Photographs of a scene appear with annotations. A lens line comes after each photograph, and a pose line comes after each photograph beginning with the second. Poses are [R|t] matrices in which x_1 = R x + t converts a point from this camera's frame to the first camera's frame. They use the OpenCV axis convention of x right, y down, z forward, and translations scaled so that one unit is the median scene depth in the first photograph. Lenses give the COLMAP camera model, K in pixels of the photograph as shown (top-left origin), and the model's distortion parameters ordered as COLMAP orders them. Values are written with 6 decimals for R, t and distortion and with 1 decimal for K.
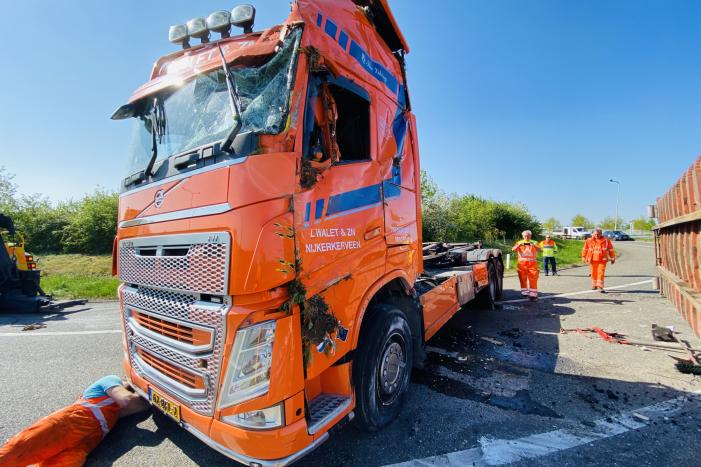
lens RADIAL K [[288.9, 0, 348.3], [0, 288.9, 236.7], [0, 0, 1]] dist [0.037704, -0.027233]
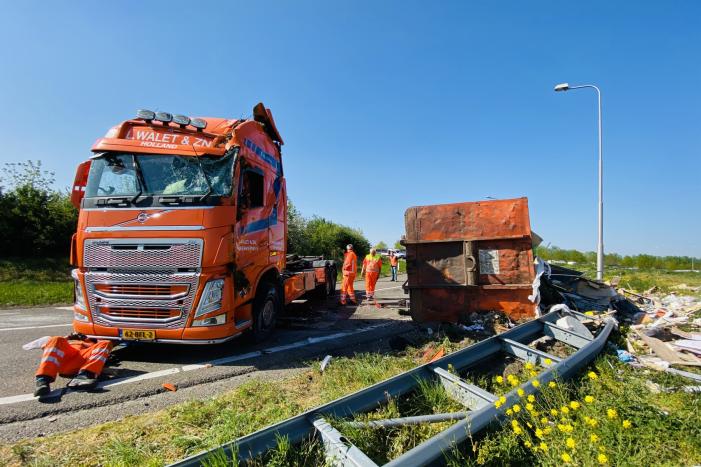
lens RADIAL K [[288.9, 0, 348.3], [0, 288.9, 236.7], [0, 0, 1]] dist [0.037704, -0.027233]
pose [[0.884860, 0.063469, 0.461513, -0.331205], [-0.037391, 0.997156, -0.065442, 0.051714], [-0.464354, 0.040650, 0.884716, -1.072161]]
